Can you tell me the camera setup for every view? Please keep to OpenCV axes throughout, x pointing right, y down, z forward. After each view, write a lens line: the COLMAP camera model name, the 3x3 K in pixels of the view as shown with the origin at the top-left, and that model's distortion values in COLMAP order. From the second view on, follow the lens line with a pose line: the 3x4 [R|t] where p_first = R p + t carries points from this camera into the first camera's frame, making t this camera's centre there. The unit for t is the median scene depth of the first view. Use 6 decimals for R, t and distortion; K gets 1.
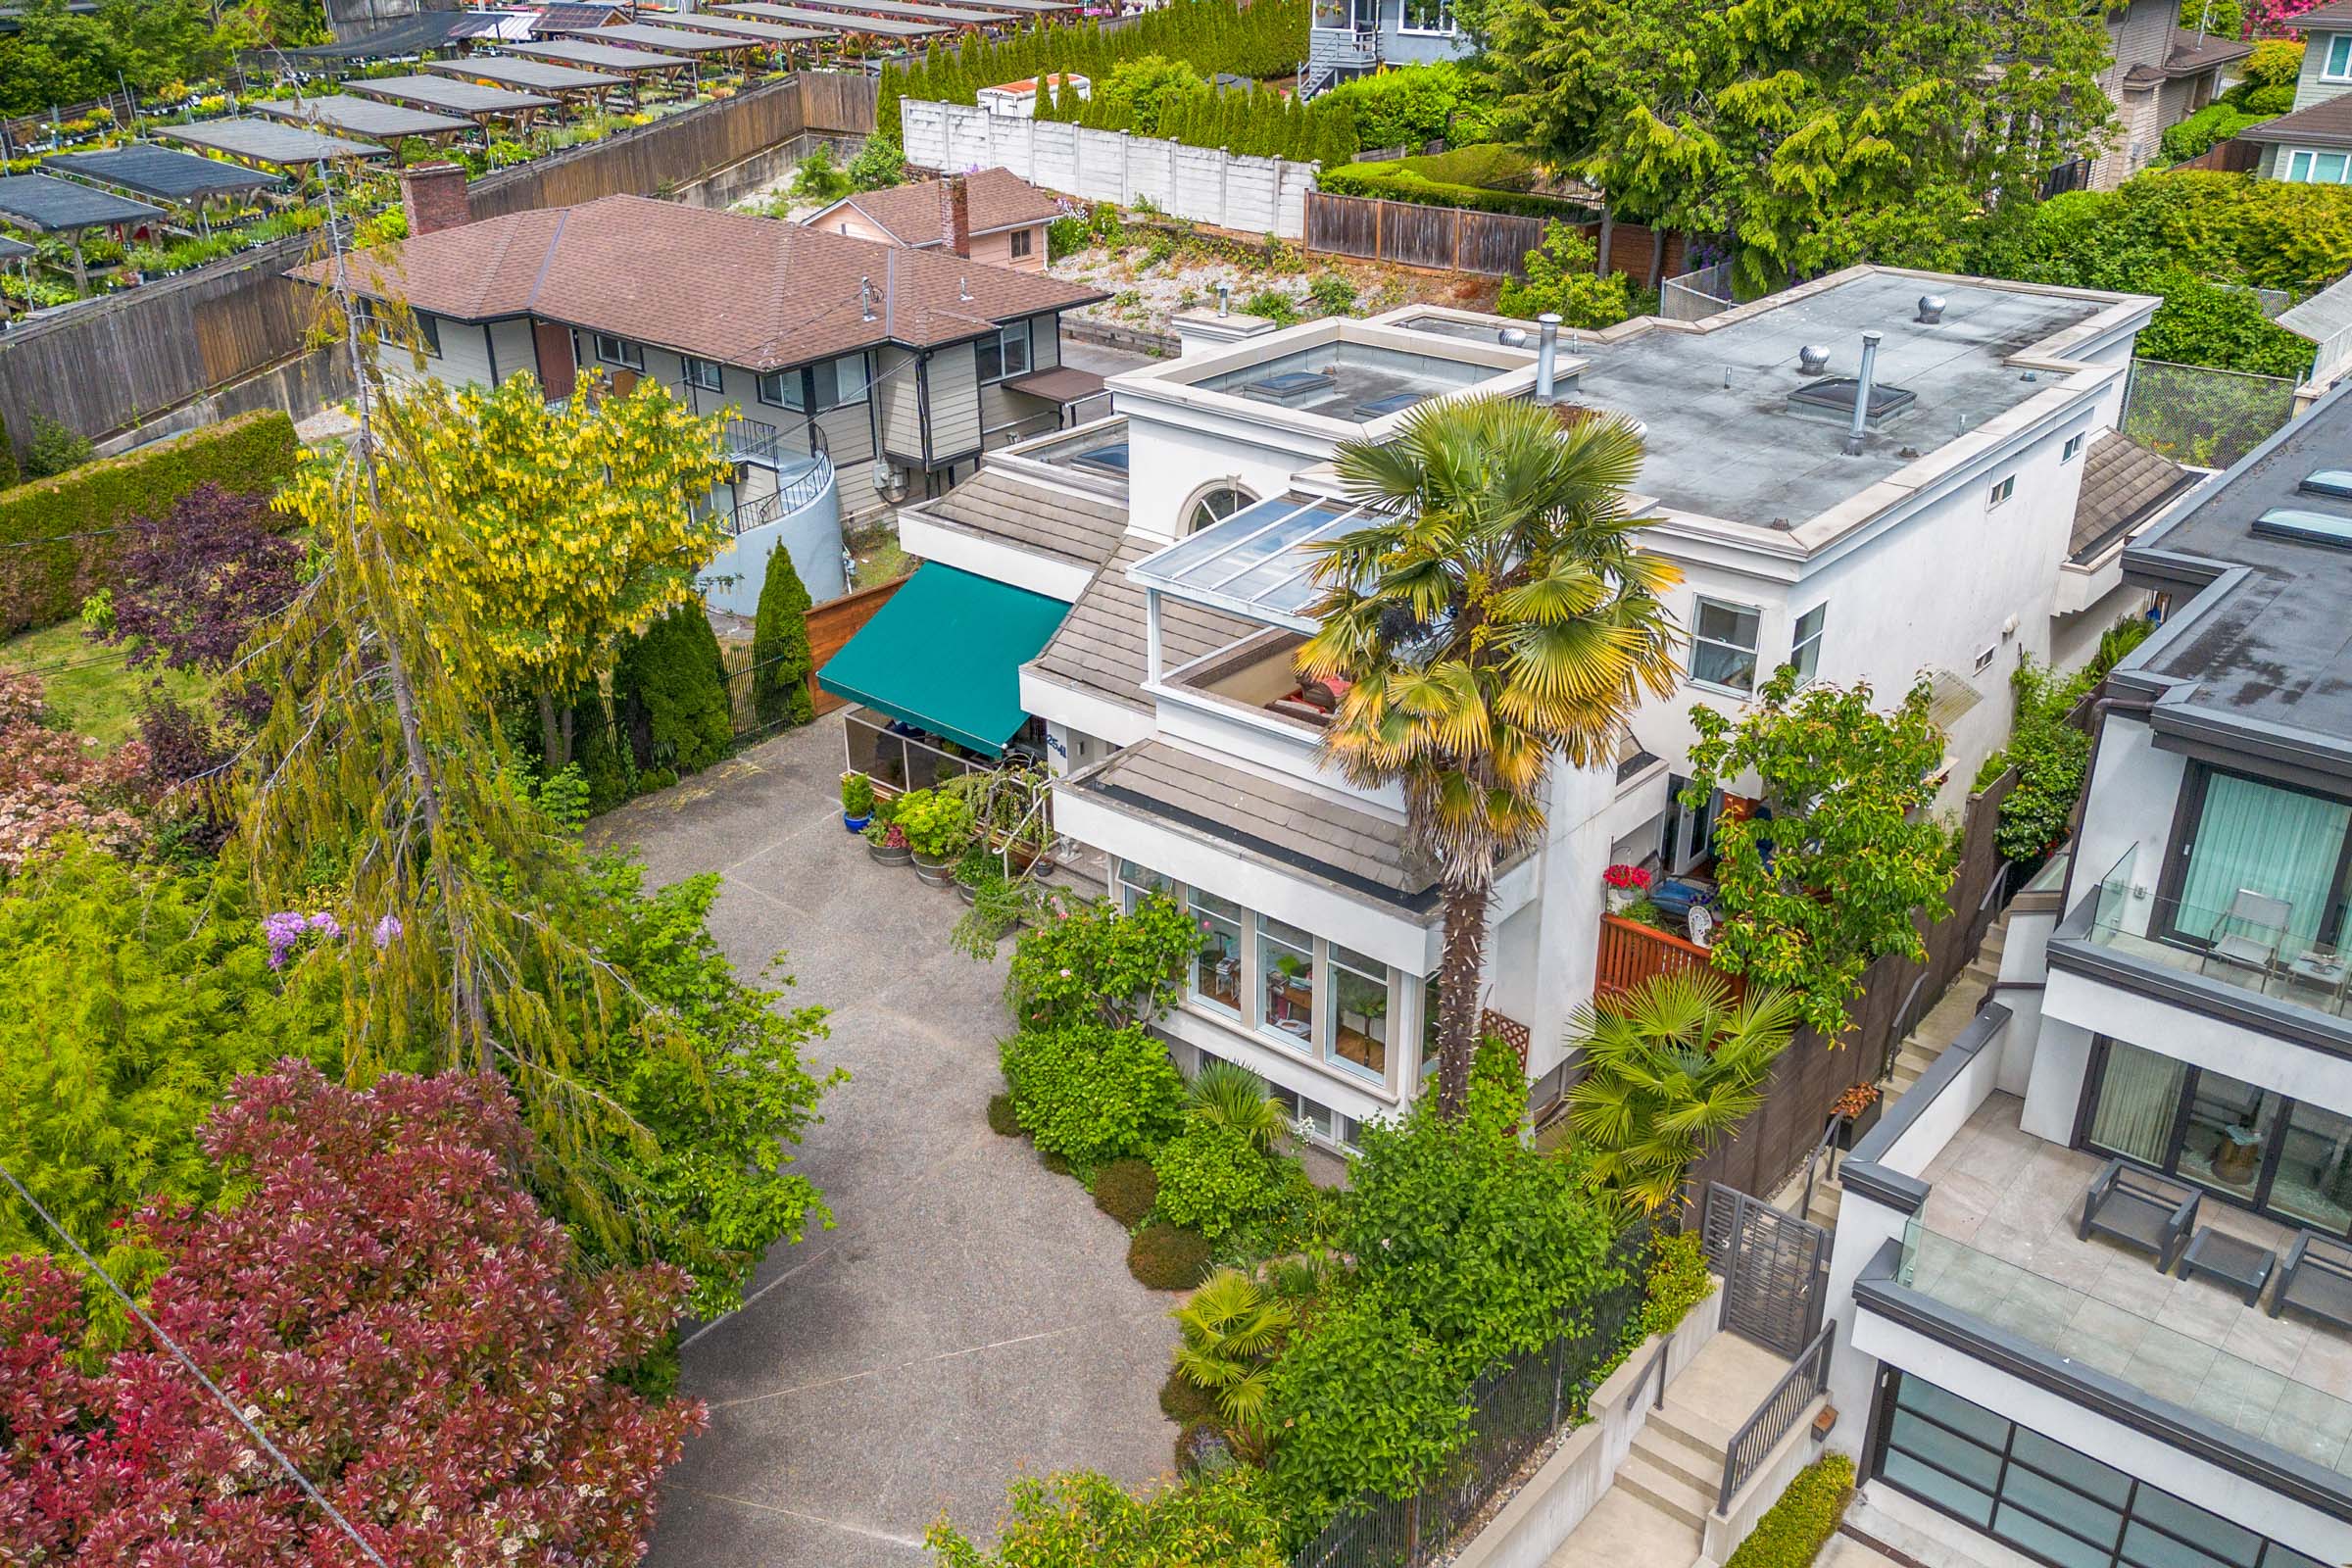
lens RADIAL K [[1956.8, 0, 1181.1], [0, 1956.8, 774.6], [0, 0, 1]] dist [0.052320, -0.032257]
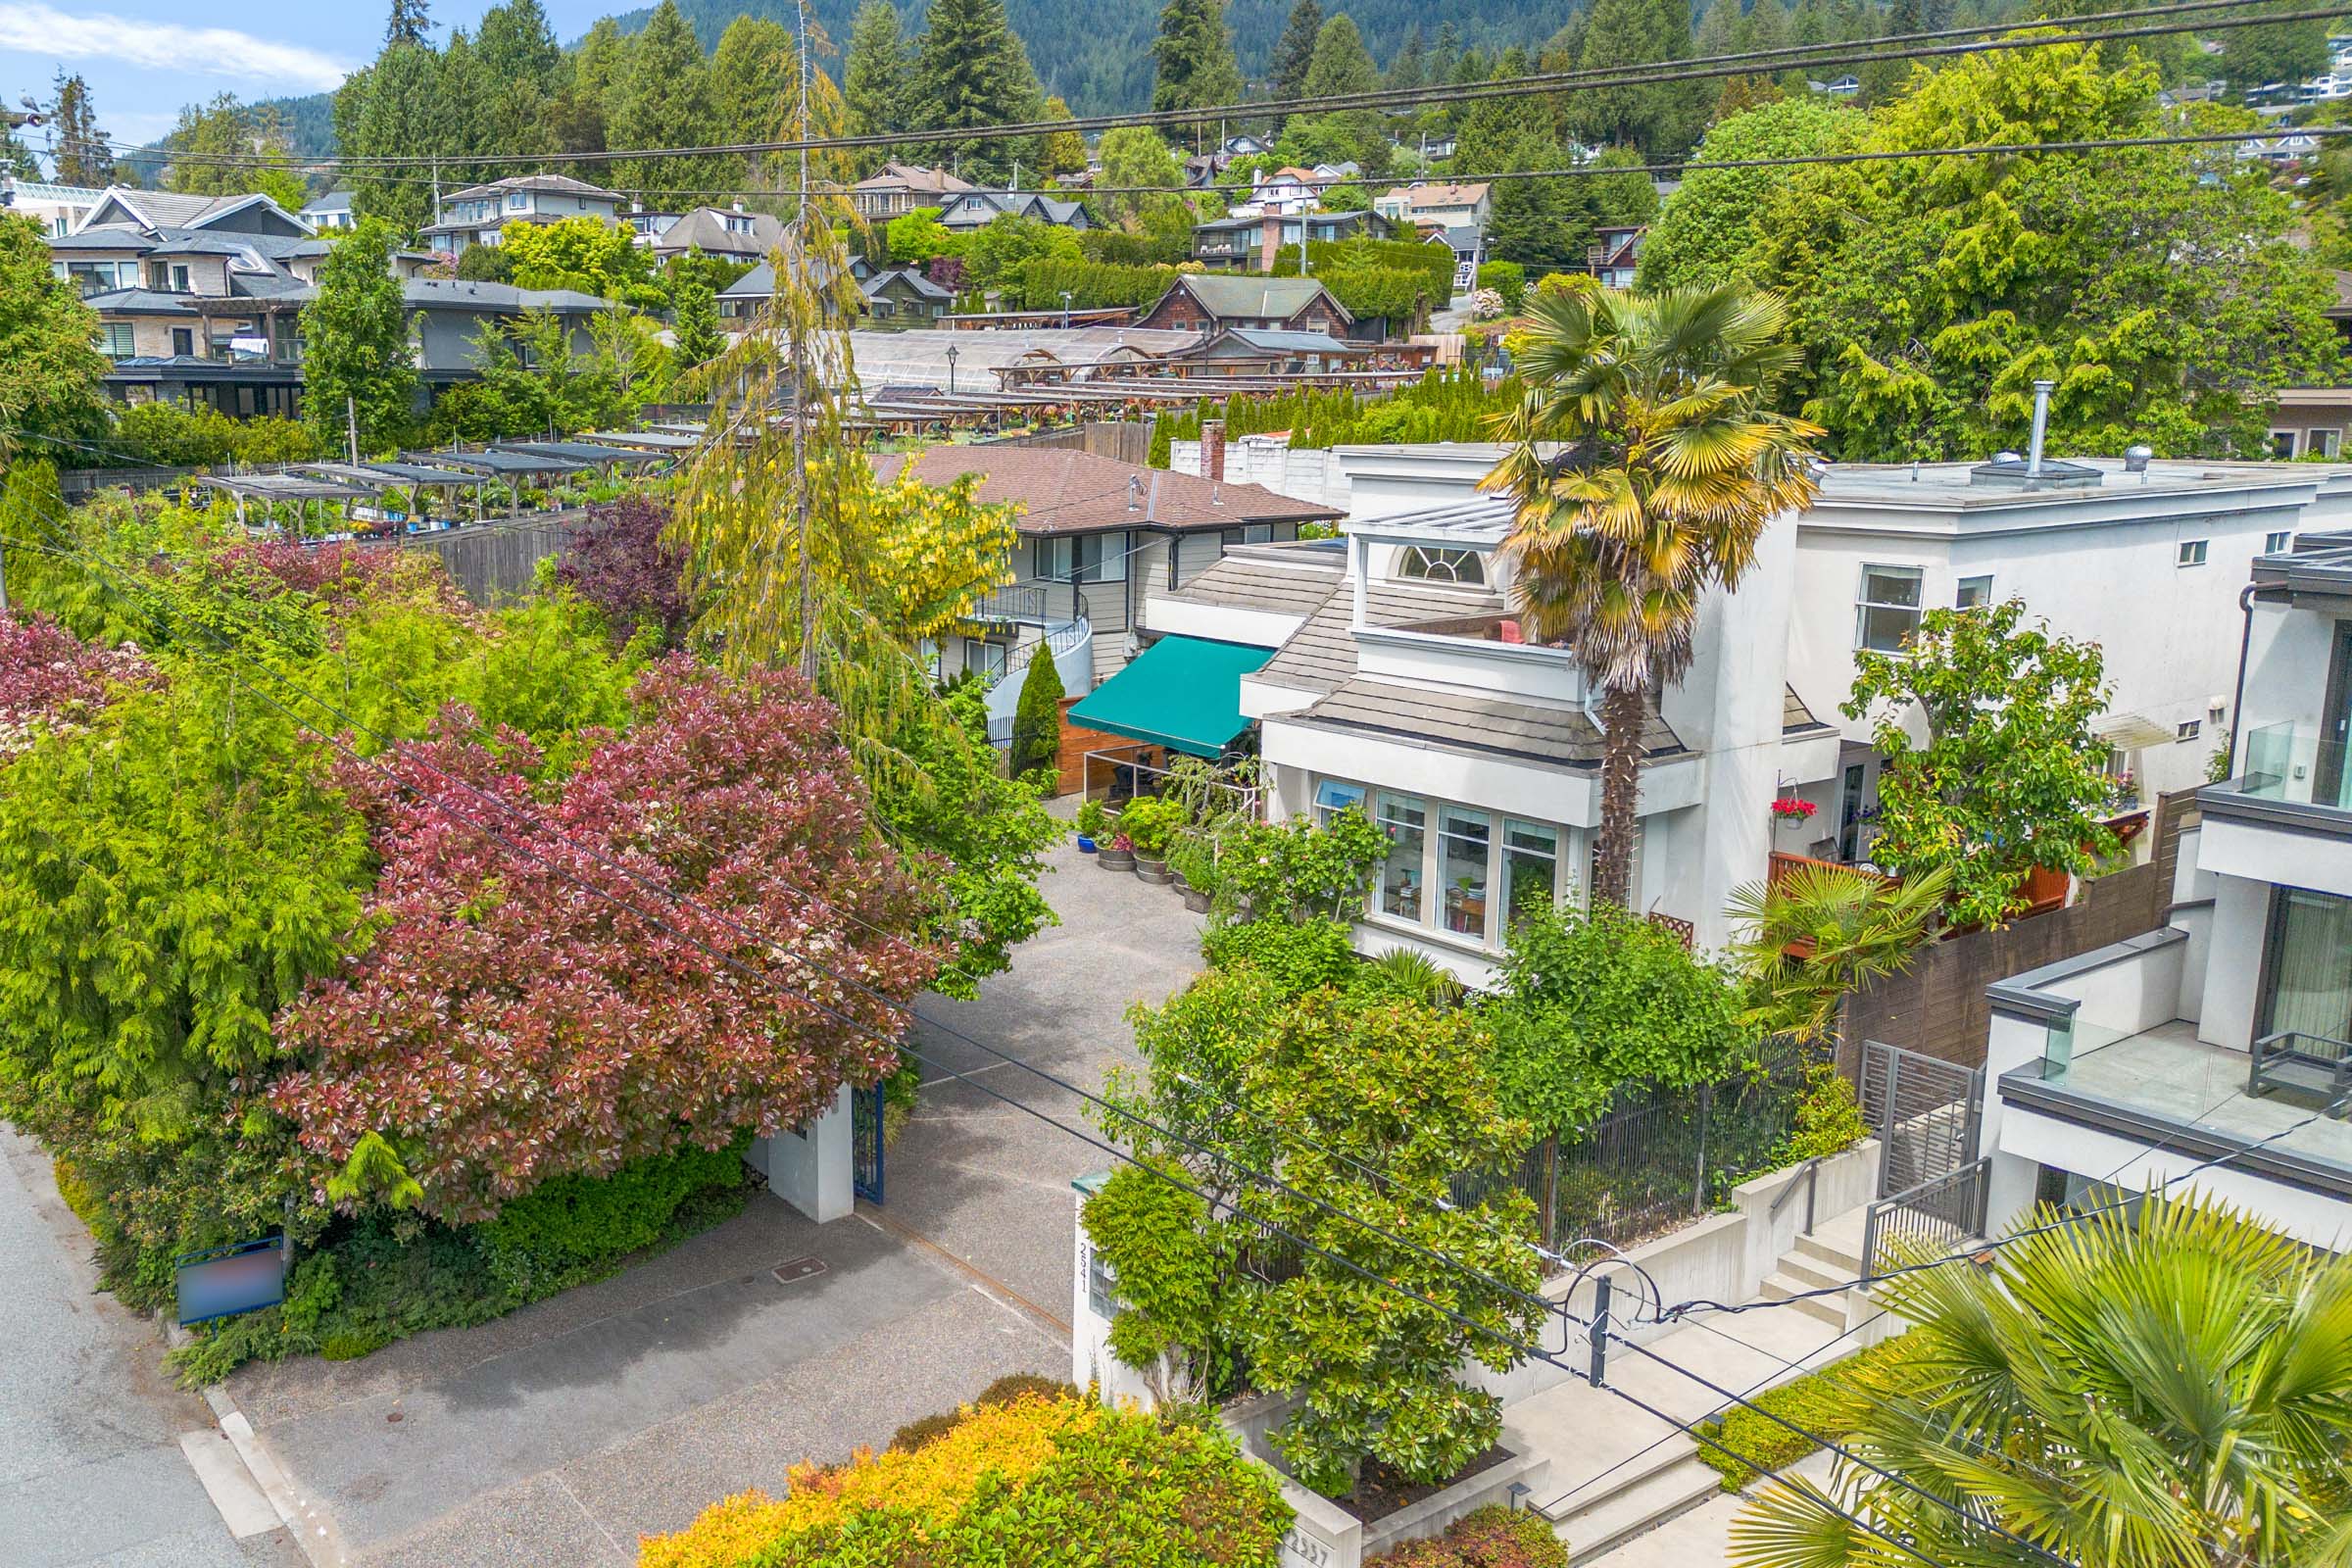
lens RADIAL K [[1931.4, 0, 954.6], [0, 1931.4, 788.3], [0, 0, 1]] dist [0.053304, -0.043186]
pose [[0.970677, 0.052502, -0.234585, 0.024189], [-0.105246, 0.970177, -0.218357, 0.279687], [0.216125, 0.236643, 0.947254, -0.109033]]
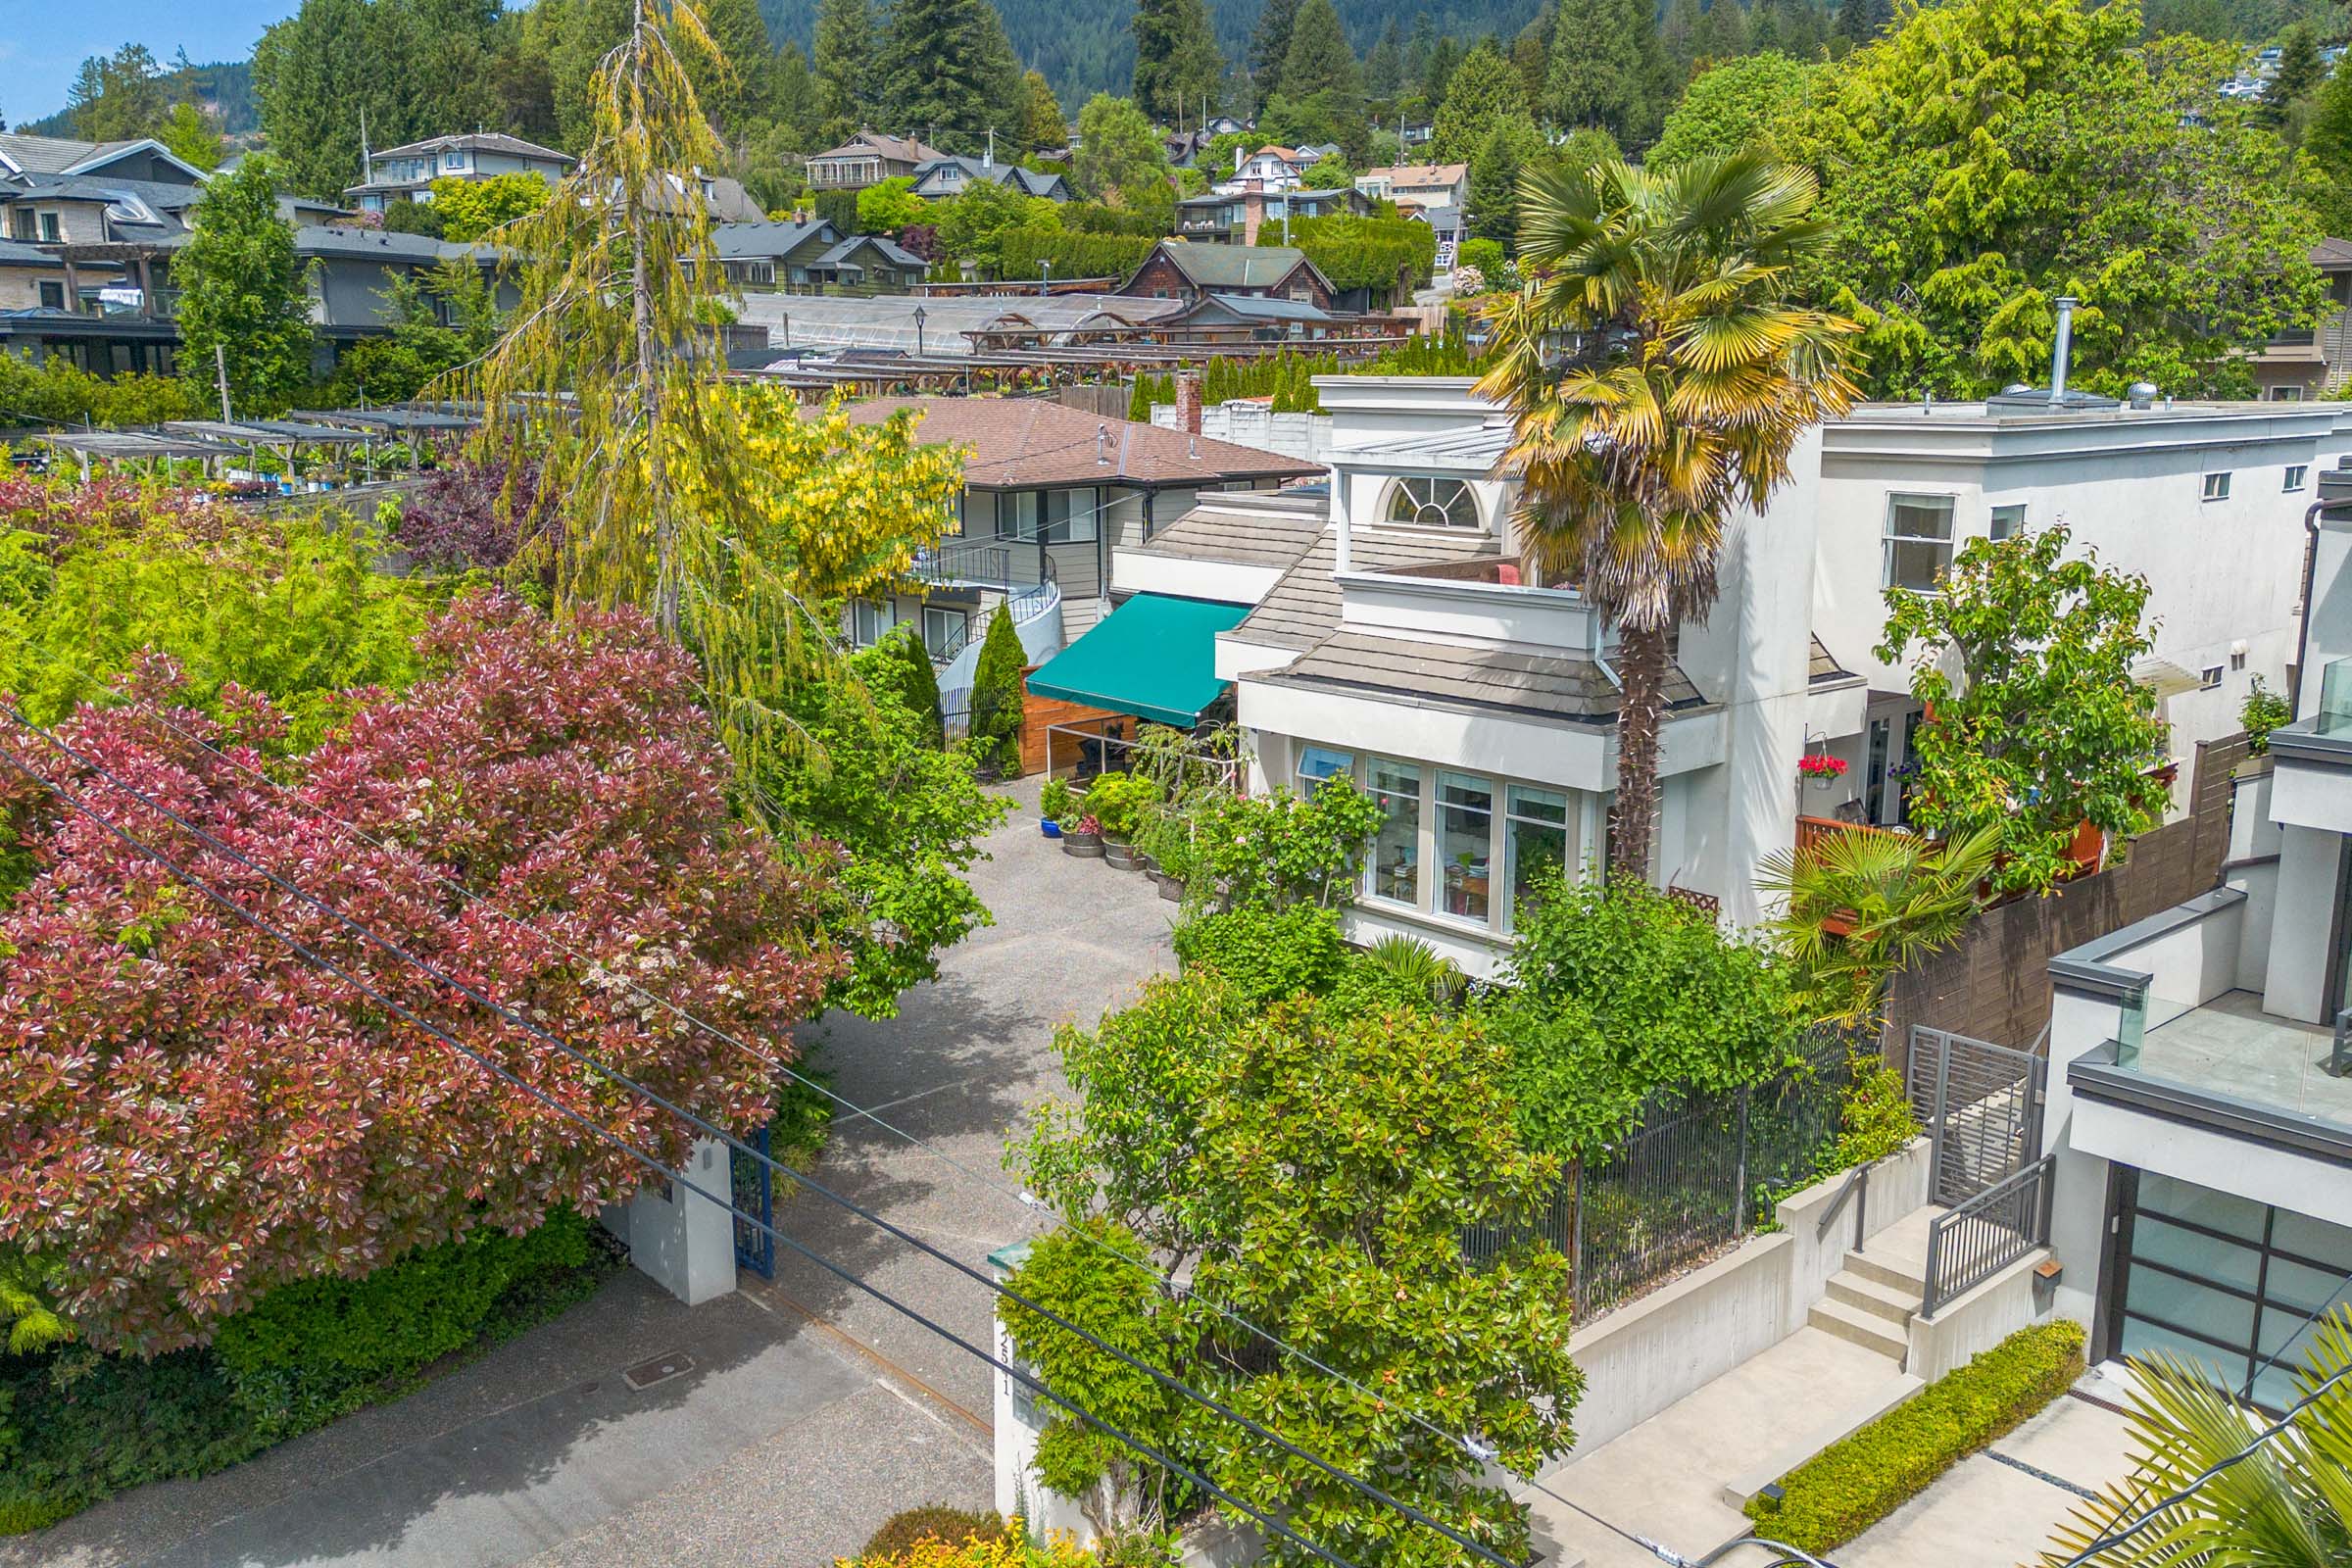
lens RADIAL K [[1950.5, 0, 1166.4], [0, 1950.5, 778.3], [0, 0, 1]] dist [0.041396, -0.032532]
pose [[0.991389, 0.031265, -0.127159, 0.024459], [-0.059795, 0.972012, -0.227195, 0.255557], [0.116497, 0.232842, 0.965512, 0.021375]]
